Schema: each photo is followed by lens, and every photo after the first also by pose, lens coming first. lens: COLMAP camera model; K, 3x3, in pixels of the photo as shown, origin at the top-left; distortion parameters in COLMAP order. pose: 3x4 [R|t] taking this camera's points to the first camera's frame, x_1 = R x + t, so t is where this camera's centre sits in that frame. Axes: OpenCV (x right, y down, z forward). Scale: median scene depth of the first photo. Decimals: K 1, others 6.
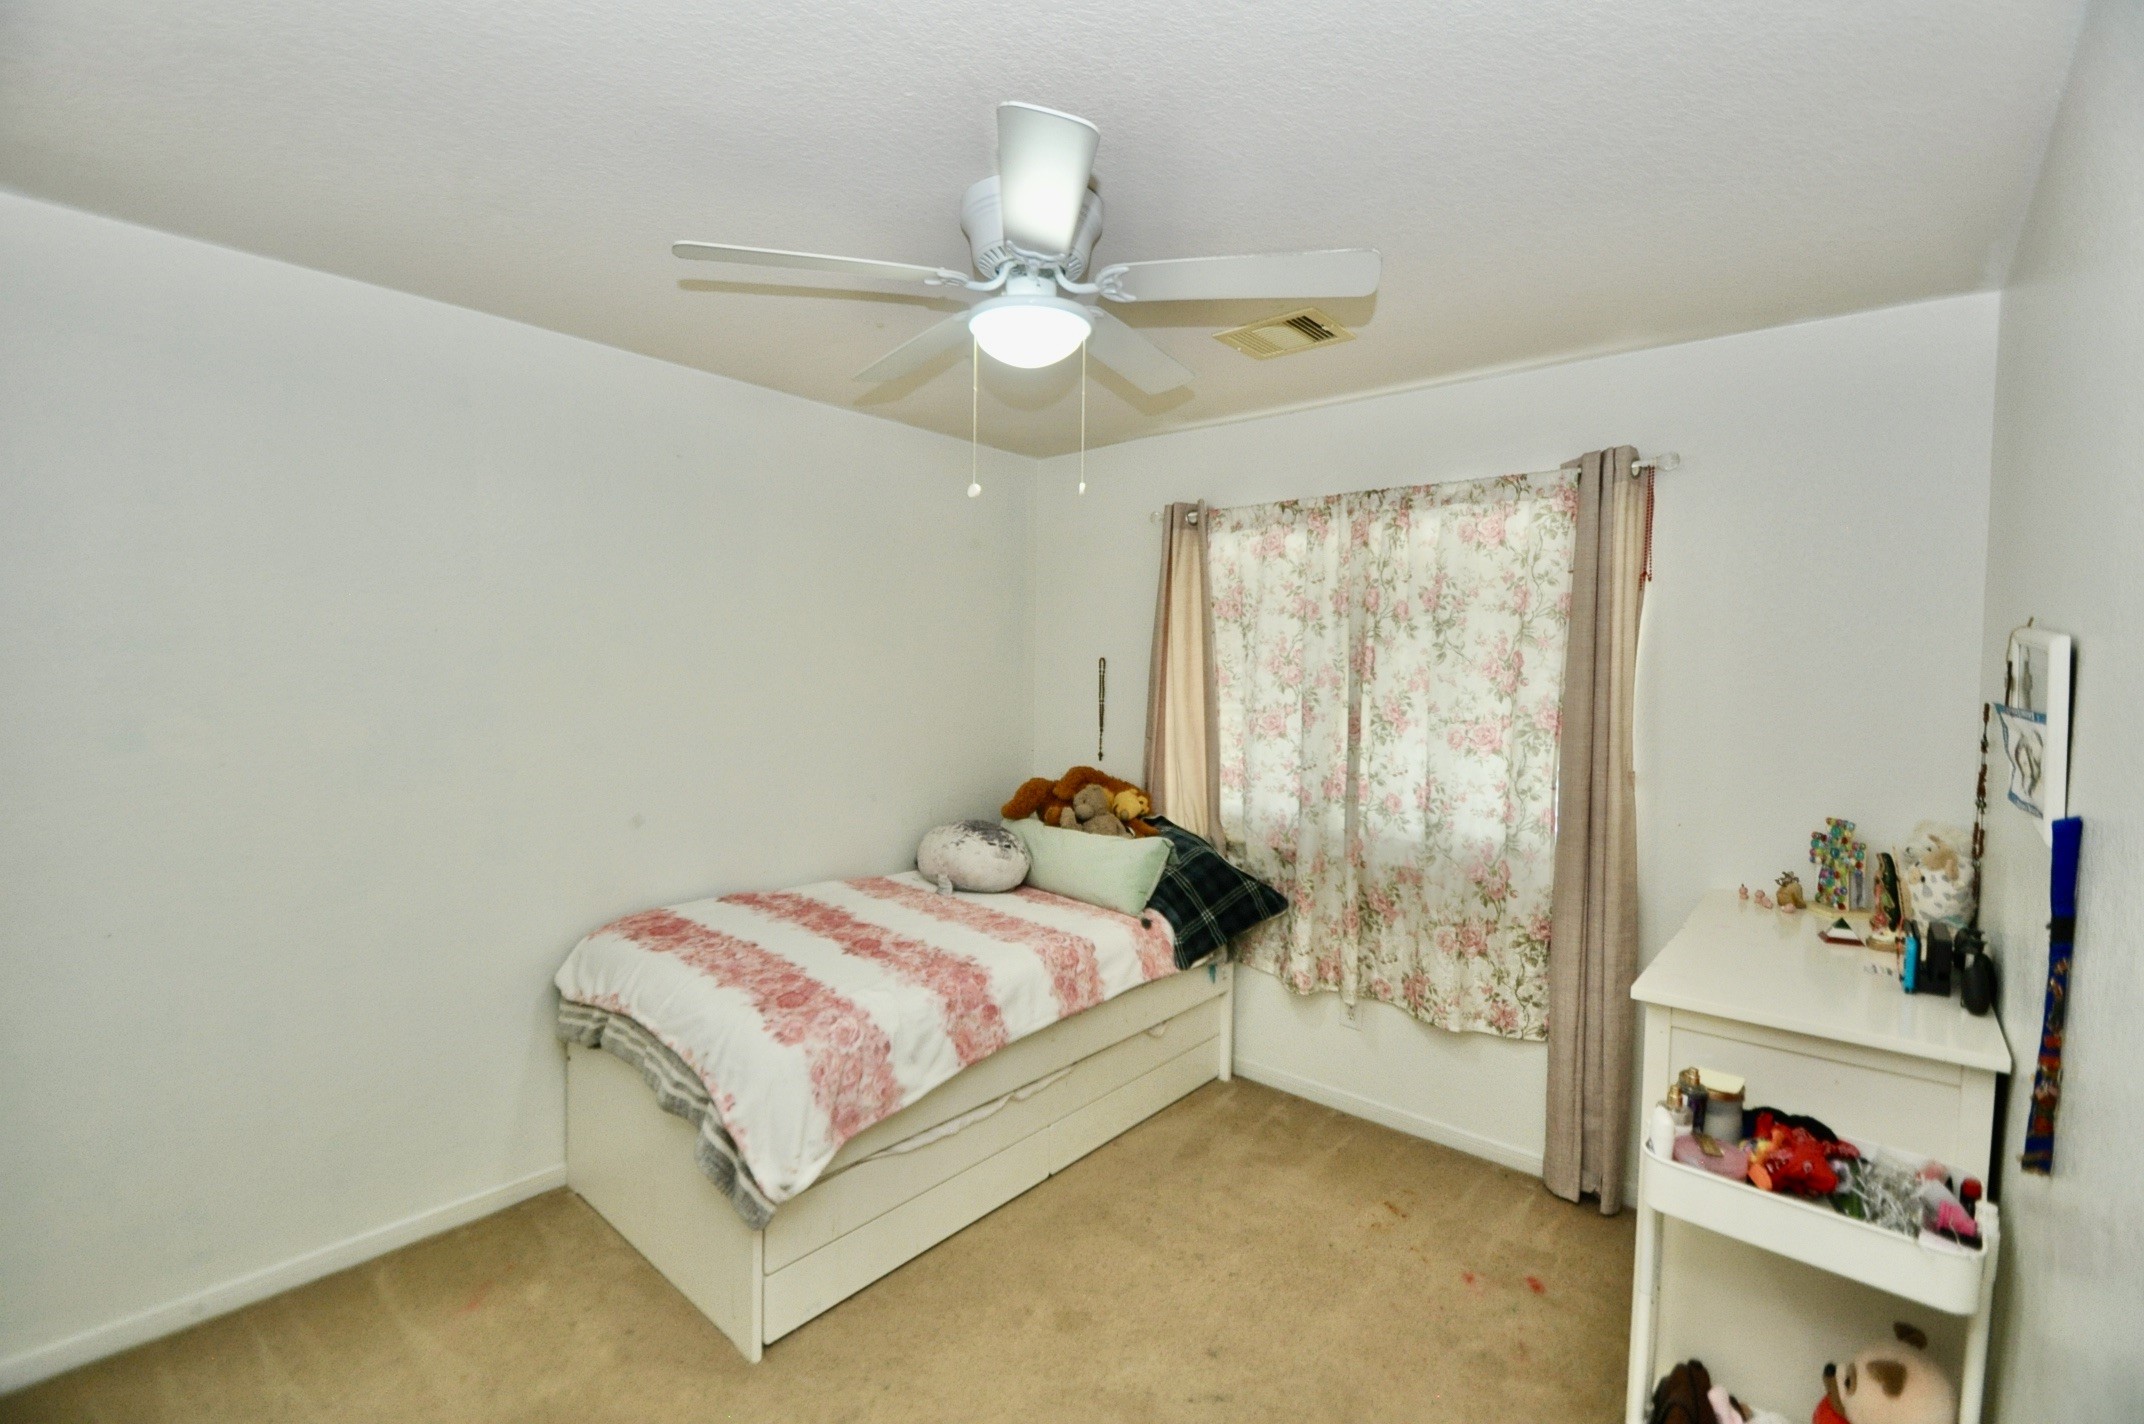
lens RADIAL K [[935.5, 0, 1059.9], [0, 935.5, 712.2], [0, 0, 1]] dist [0.005651, -0.011338]
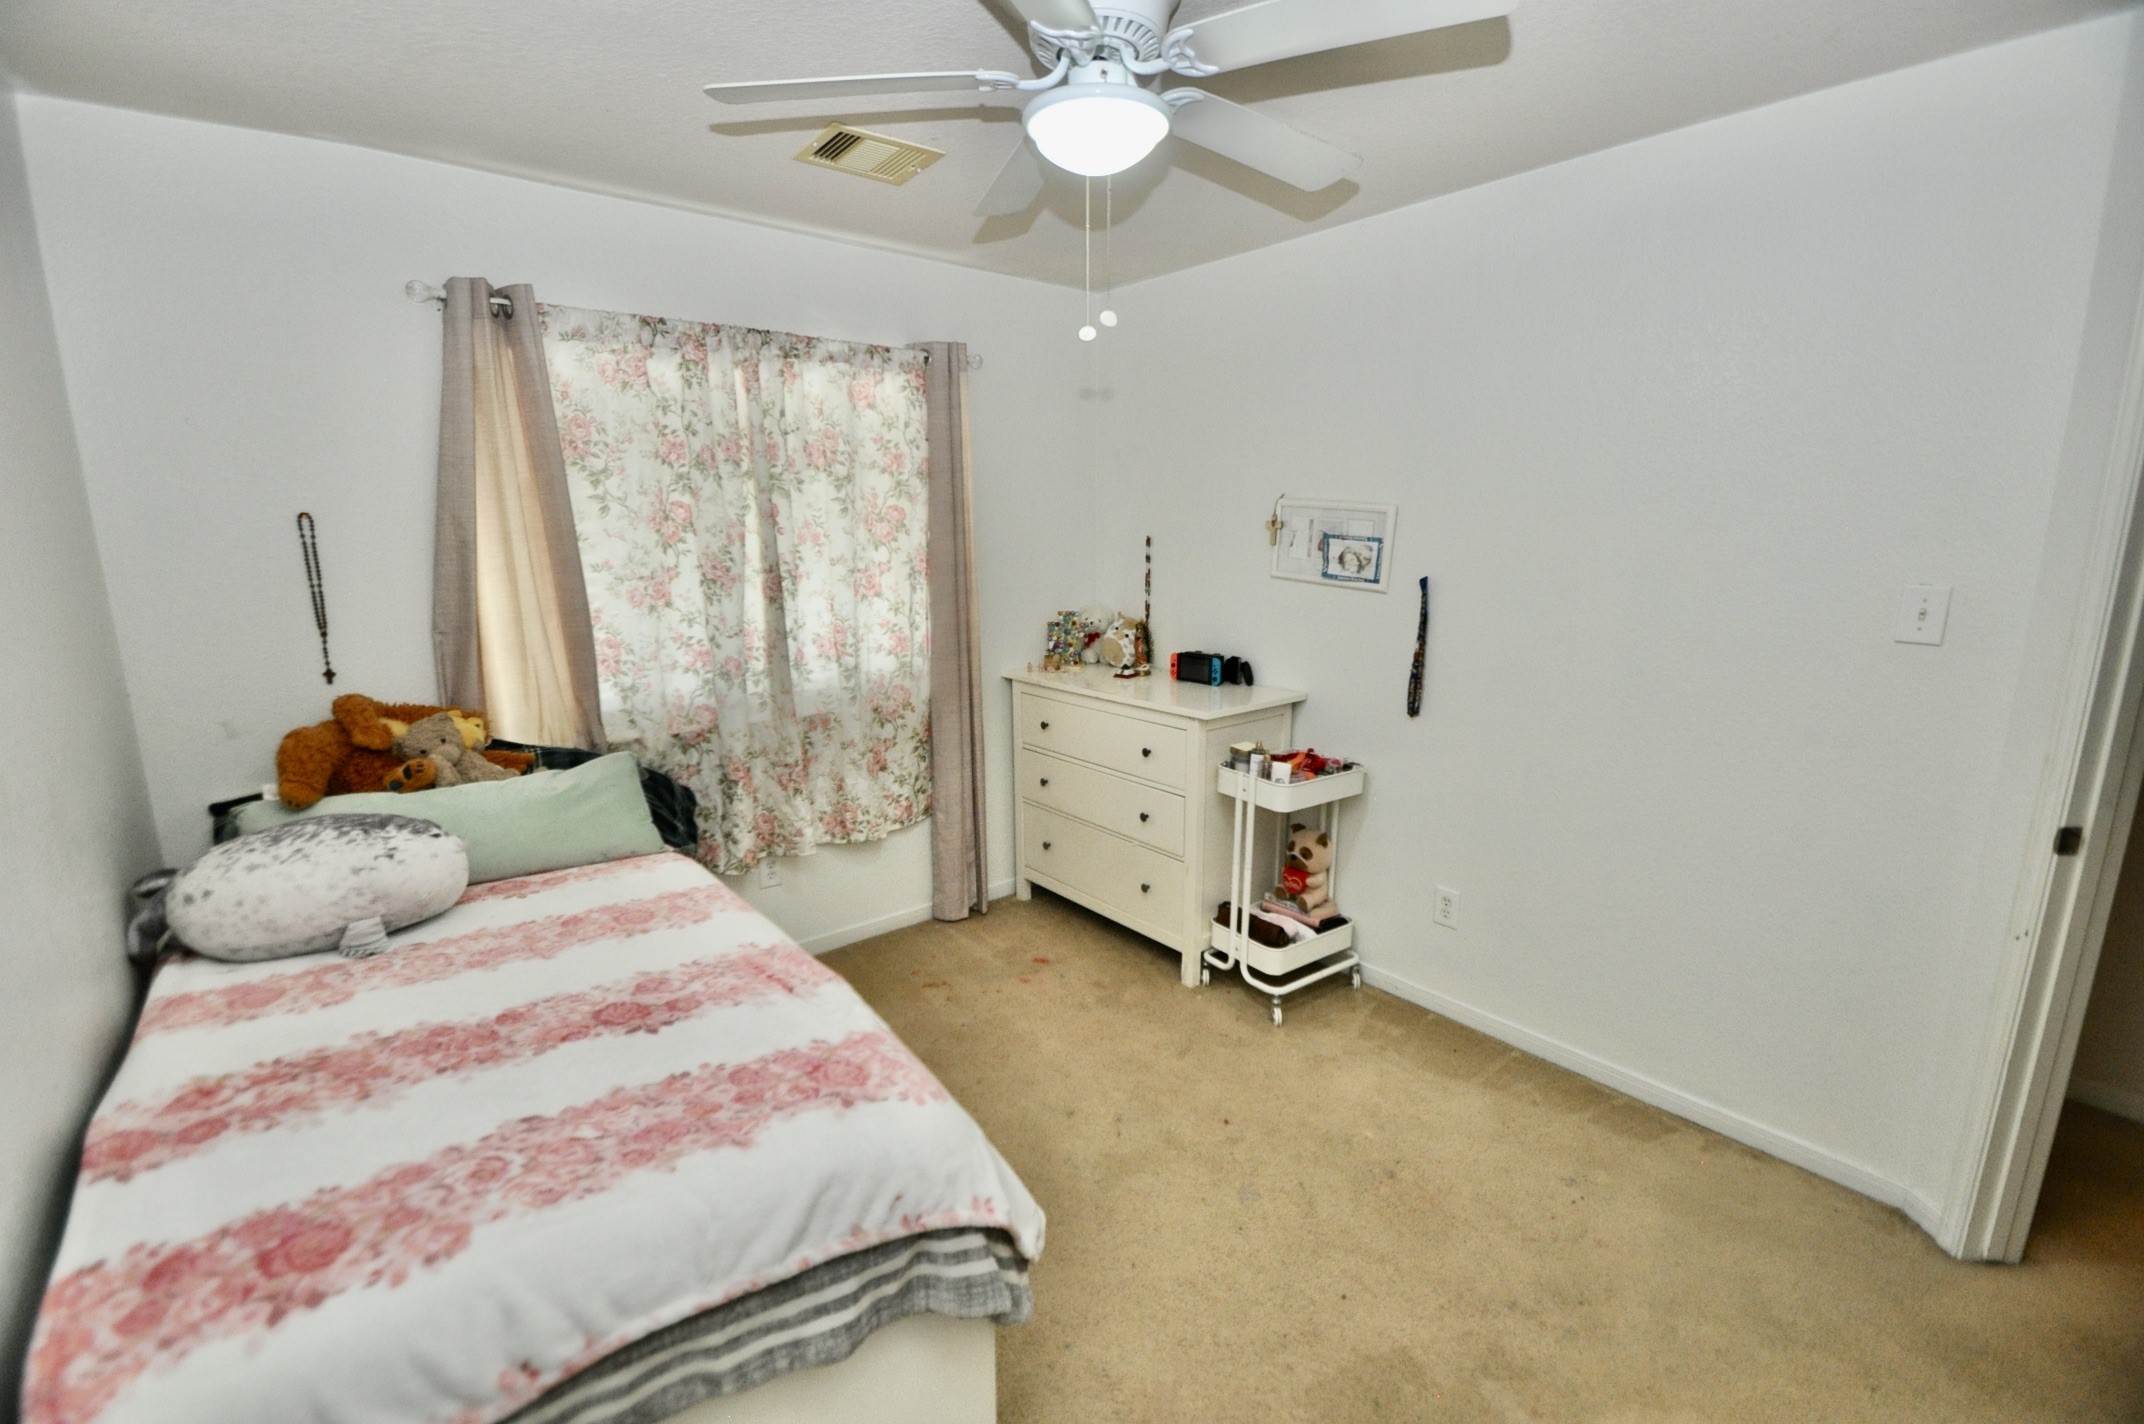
lens RADIAL K [[935.5, 0, 1060.9], [0, 935.5, 713.7], [0, 0, 1]] dist [0.005651, -0.011338]
pose [[0.178455, -0.214791, 0.960218, -0.647615], [0.053239, 0.976561, 0.208553, -0.044102], [-0.982507, 0.013904, 0.185707, 0.581065]]
